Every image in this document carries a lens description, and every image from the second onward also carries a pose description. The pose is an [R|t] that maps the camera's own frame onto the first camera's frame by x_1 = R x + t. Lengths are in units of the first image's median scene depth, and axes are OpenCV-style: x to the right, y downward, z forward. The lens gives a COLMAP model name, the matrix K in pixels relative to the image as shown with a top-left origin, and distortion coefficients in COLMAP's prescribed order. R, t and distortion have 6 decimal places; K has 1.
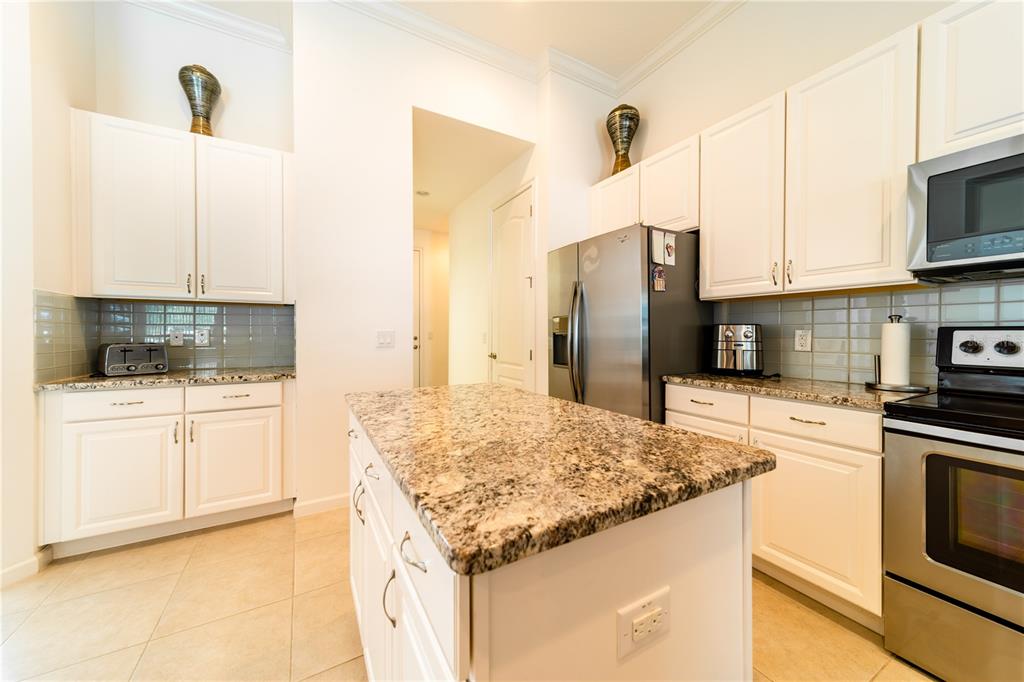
lens RADIAL K [[361.7, 0, 509.9], [0, 361.7, 338.6], [0, 0, 1]] dist [0.007492, -0.000136]
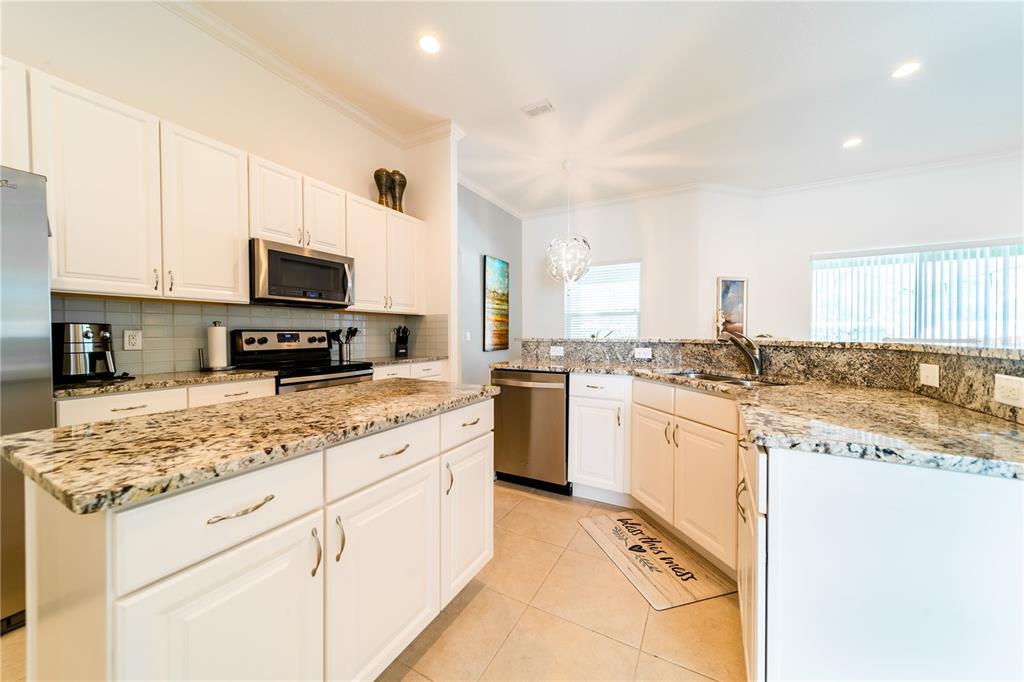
lens RADIAL K [[361.7, 0, 509.9], [0, 361.7, 338.6], [0, 0, 1]] dist [0.007492, -0.000136]
pose [[-0.526170, -0.015025, 0.850247, -0.683478], [0.012008, 0.999613, 0.025095, -0.012537], [-0.850295, 0.023414, -0.525786, 0.594169]]
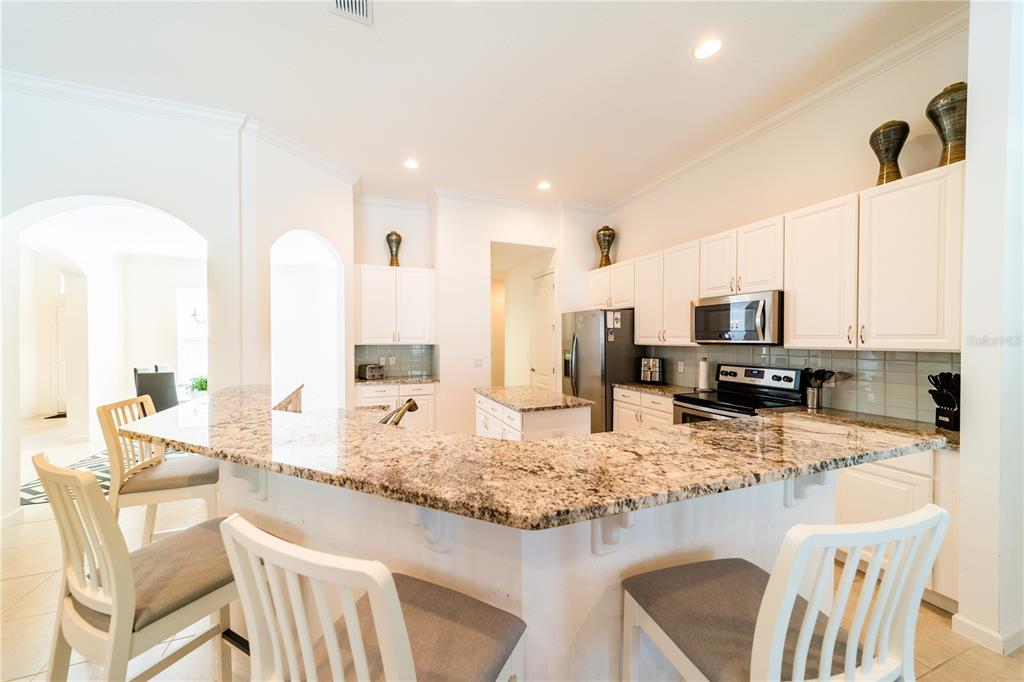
lens RADIAL K [[361.7, 0, 509.9], [0, 361.7, 338.6], [0, 0, 1]] dist [0.007492, -0.000136]
pose [[0.990809, -0.003545, -0.135220, 0.127701], [0.001666, 0.999901, -0.014001, -0.120307], [0.135256, 0.013647, 0.990717, -1.087200]]
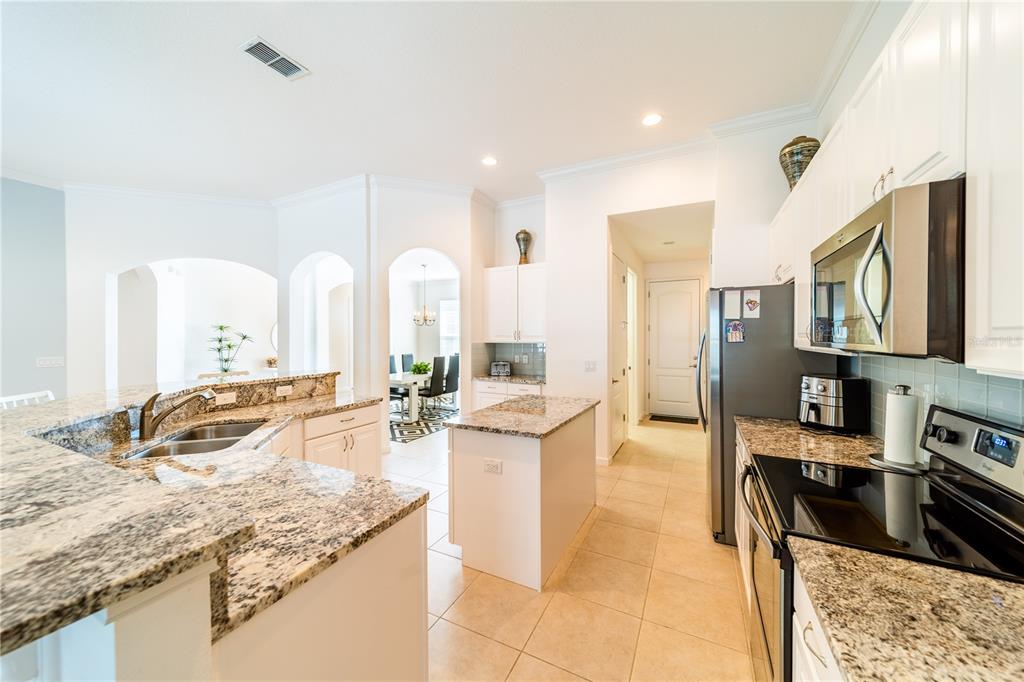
lens RADIAL K [[365.6, 0, 512.0], [0, 365.6, 341.0], [0, 0, 1]] dist [0.000916, -0.000041]
pose [[0.555023, 0.006838, -0.831807, 0.997083], [-0.014113, 0.999900, -0.001196, -0.125368], [0.831715, 0.012403, 0.555064, -0.238630]]
